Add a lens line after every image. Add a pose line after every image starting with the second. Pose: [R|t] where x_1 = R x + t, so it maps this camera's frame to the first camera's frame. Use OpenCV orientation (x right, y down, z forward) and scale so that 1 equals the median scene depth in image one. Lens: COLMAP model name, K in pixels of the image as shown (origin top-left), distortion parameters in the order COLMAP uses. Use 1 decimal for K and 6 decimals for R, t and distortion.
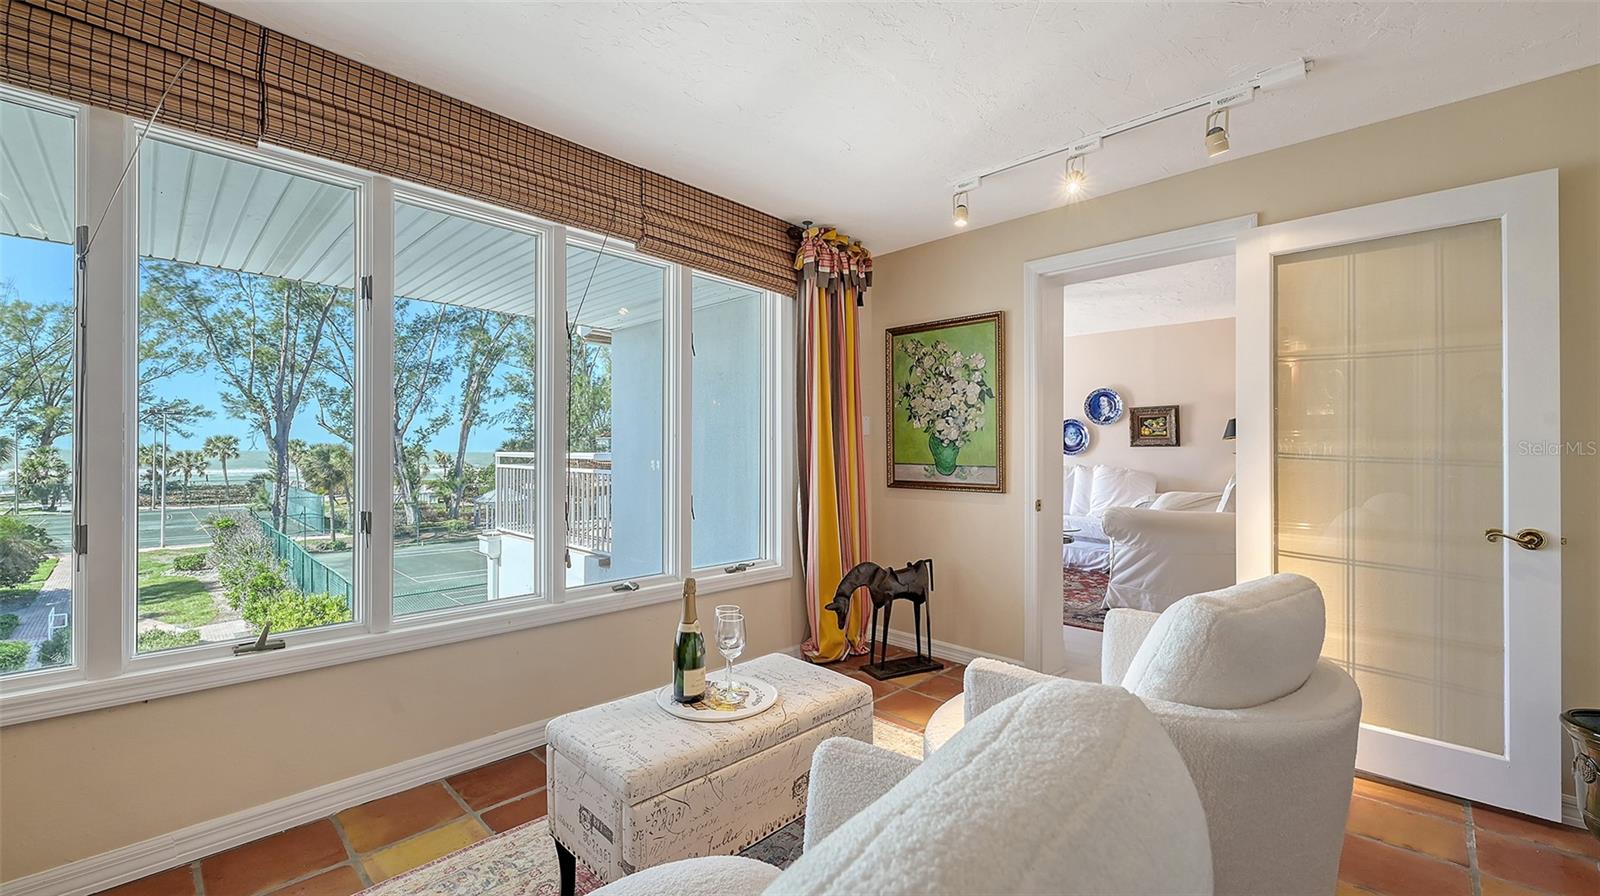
lens RADIAL K [[653.4, 0, 800.0], [0, 653.4, 448.0], [0, 0, 1]] dist [0.000603, 0.000035]
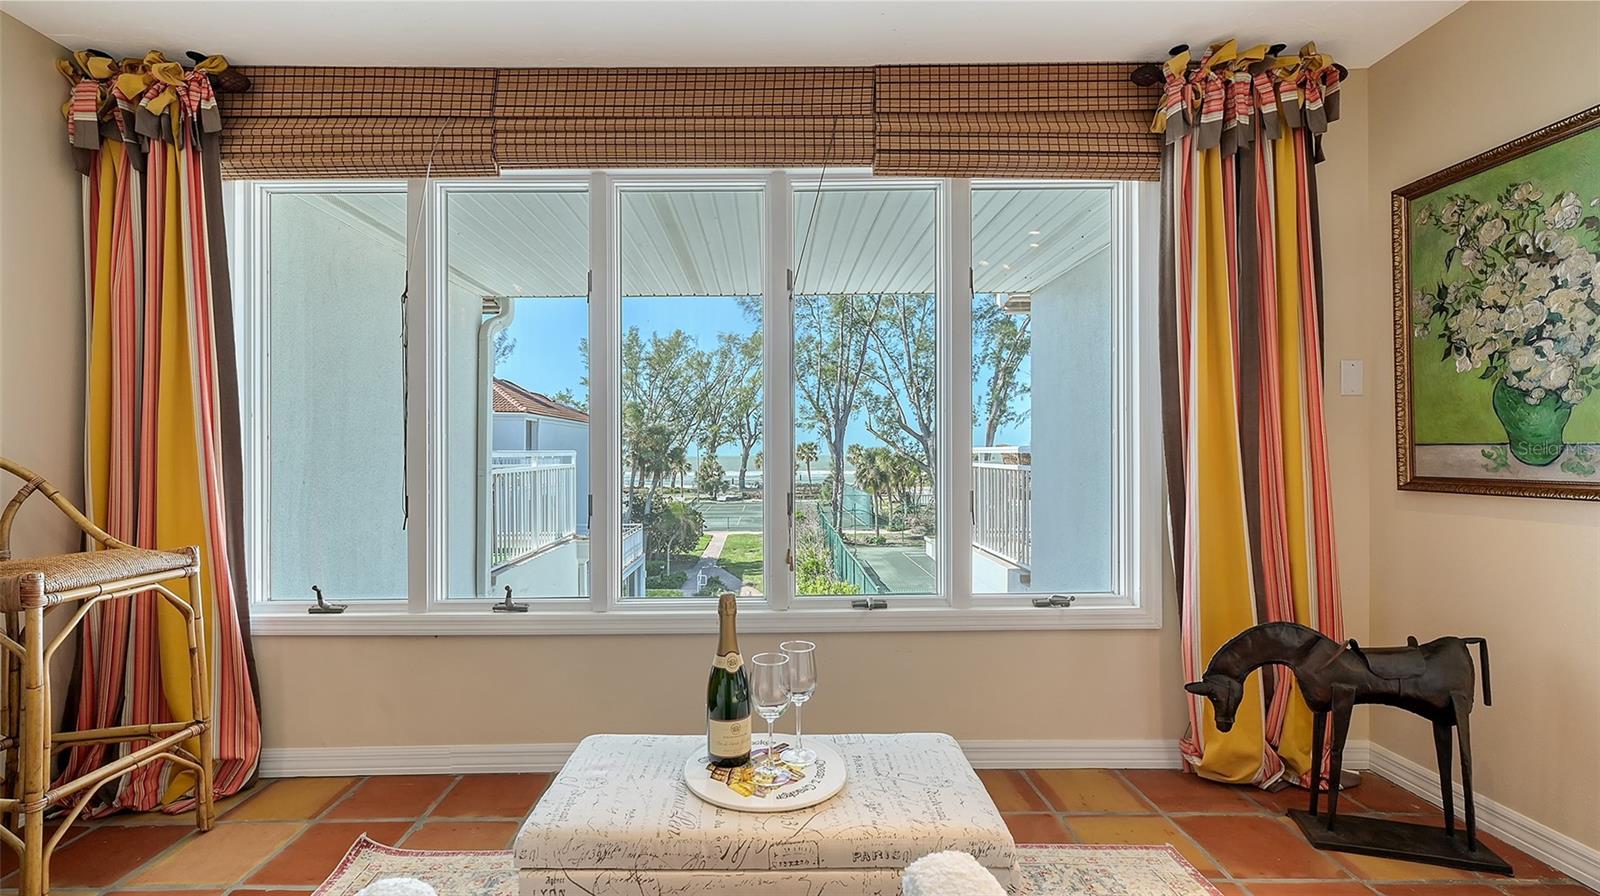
lens RADIAL K [[723.0, 0, 756.2], [0, 723.0, 454.9], [0, 0, 1]] dist [0.004144, 0.000440]
pose [[0.687619, -0.013201, -0.725952, 0.212055], [0.019475, 0.999810, 0.000266, 0.022449], [0.725810, -0.014321, 0.687746, 0.230473]]
